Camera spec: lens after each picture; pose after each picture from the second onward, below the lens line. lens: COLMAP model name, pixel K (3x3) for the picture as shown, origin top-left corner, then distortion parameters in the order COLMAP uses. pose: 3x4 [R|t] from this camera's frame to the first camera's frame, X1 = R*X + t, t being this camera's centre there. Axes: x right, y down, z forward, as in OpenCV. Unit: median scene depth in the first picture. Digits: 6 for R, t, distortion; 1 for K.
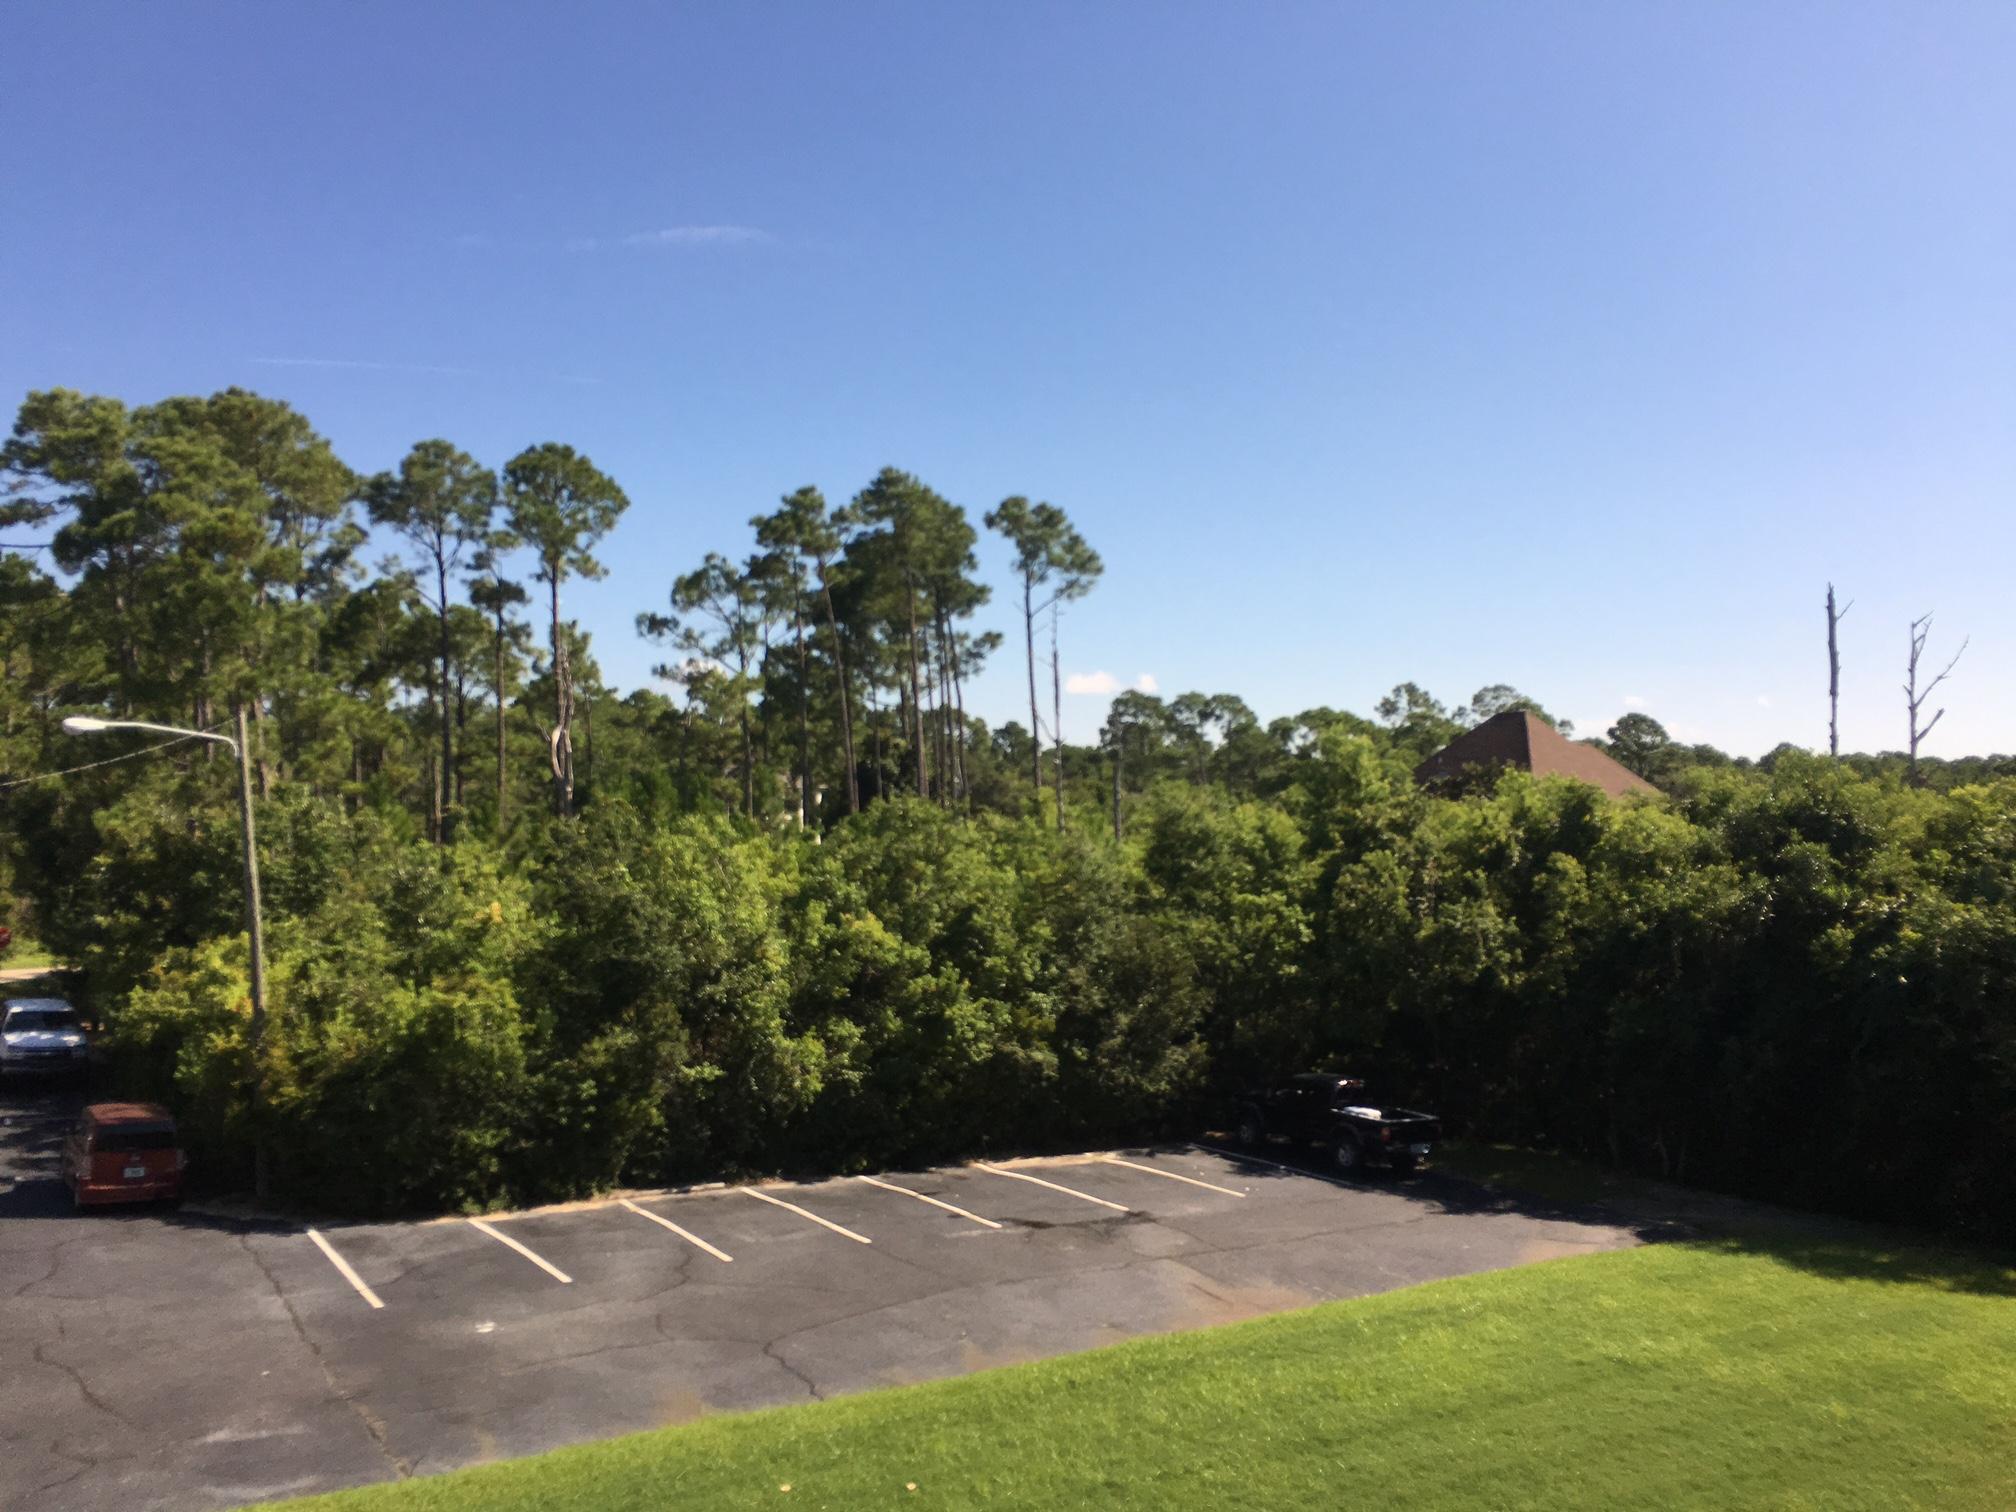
lens RADIAL K [[1727.9, 0, 1008.7], [0, 1727.9, 744.7], [0, 0, 1]] dist [0.044682, -0.076392]
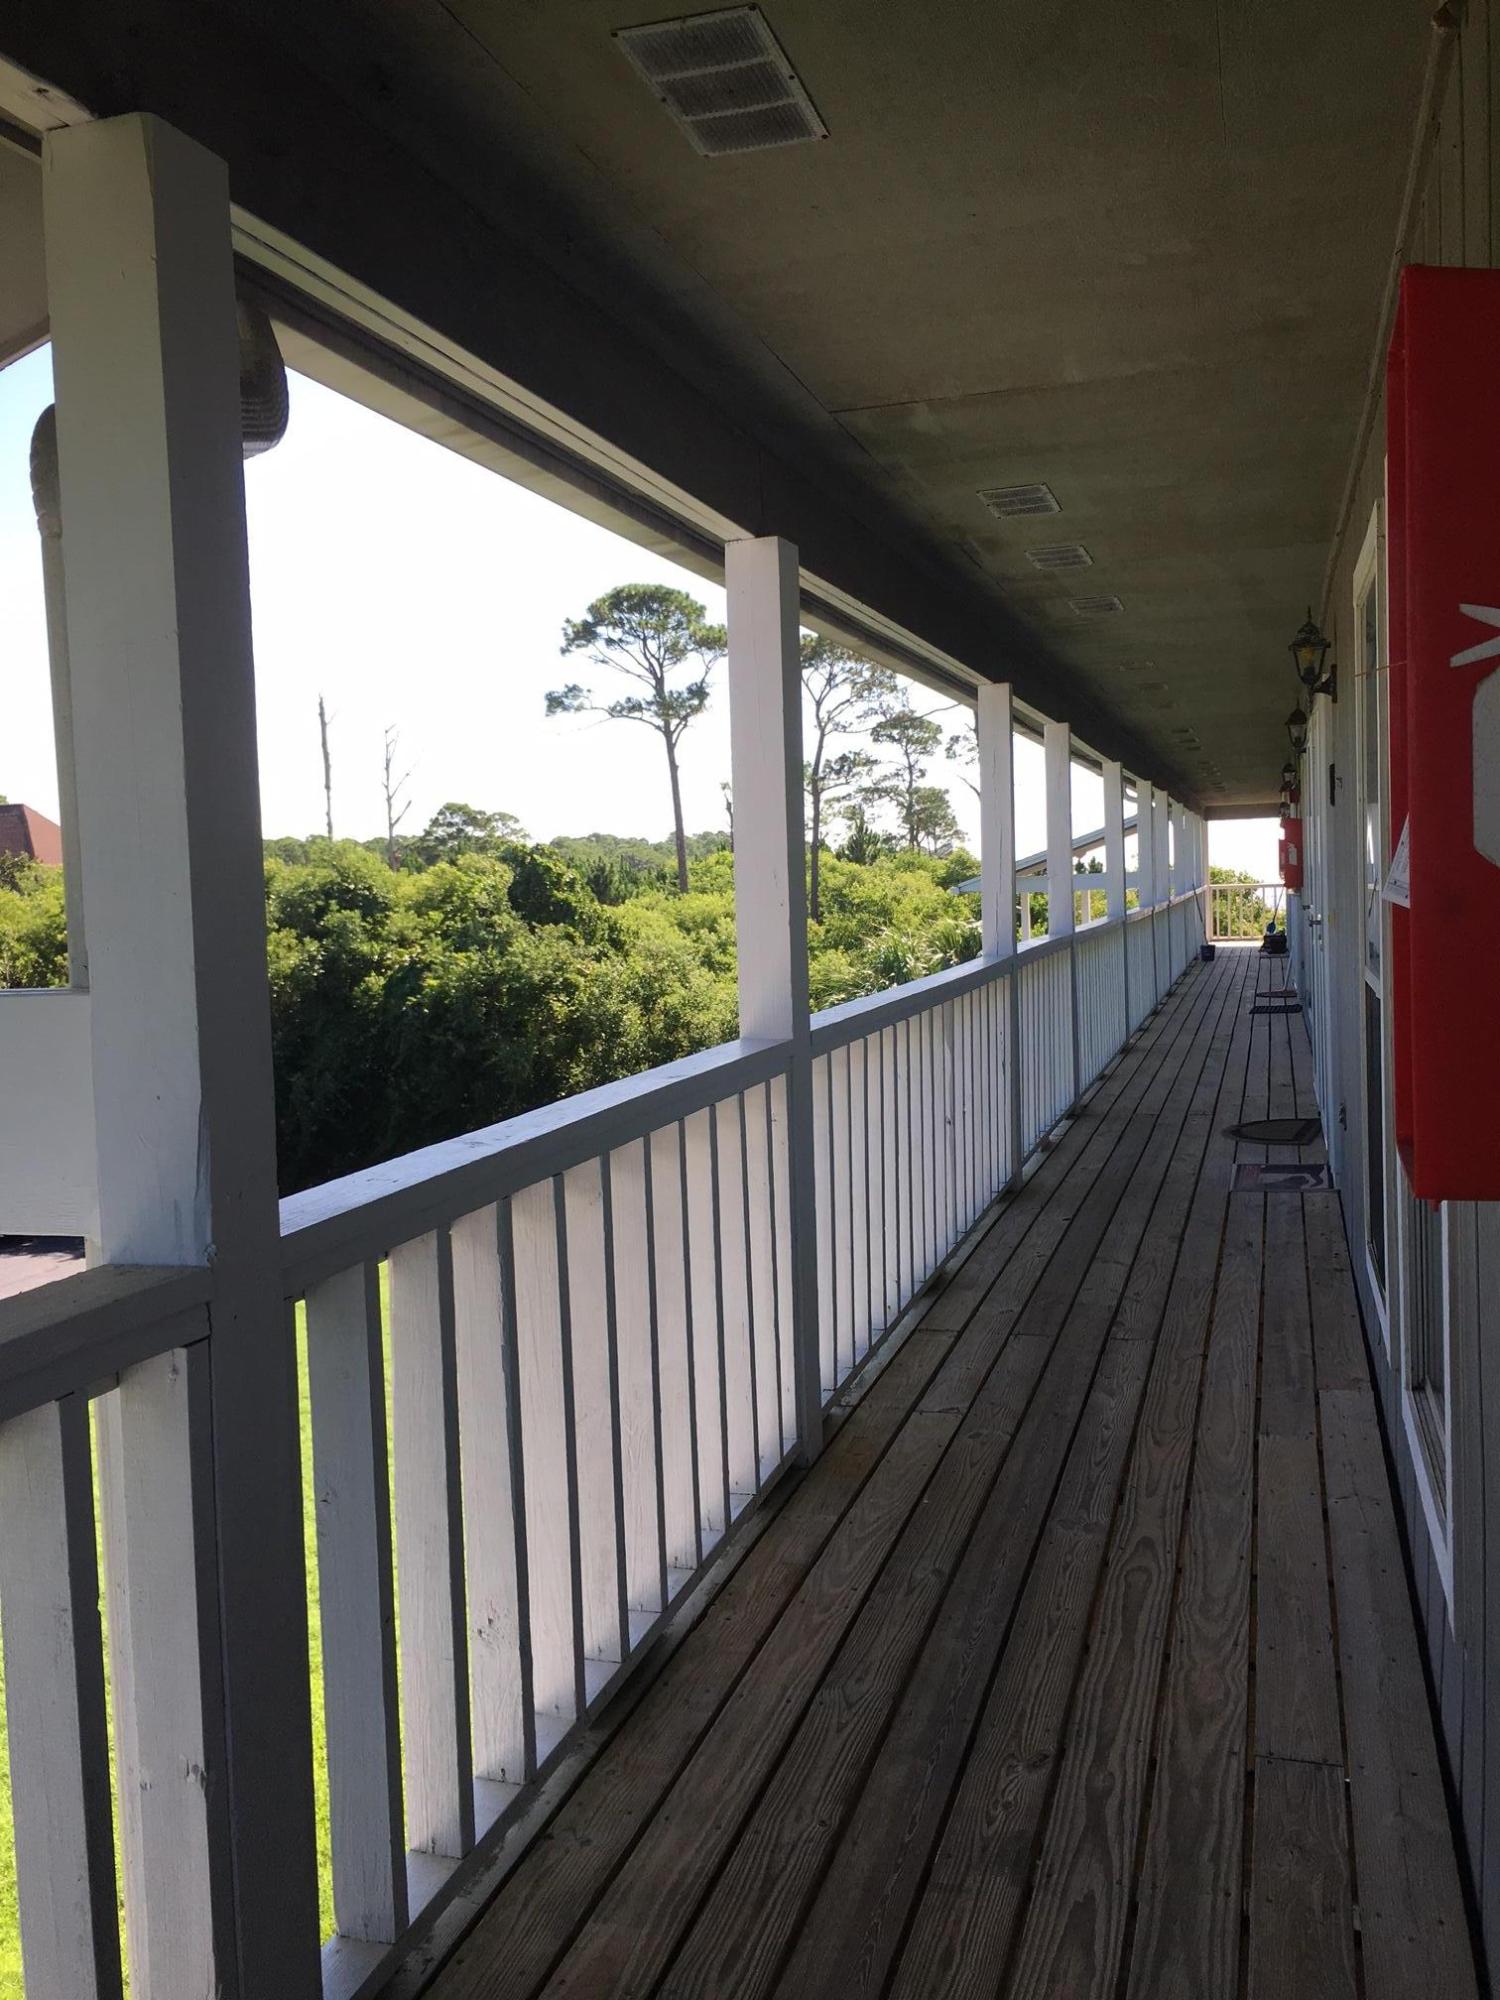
lens RADIAL K [[1714.2, 0, 768.7], [0, 1714.2, 999.5], [0, 0, 1]] dist [0.044682, -0.076392]
pose [[0.737596, -0.092831, 0.668831, -0.140918], [0.028985, 0.993945, 0.105990, -0.001969], [-0.674620, -0.058792, 0.735820, -0.109098]]
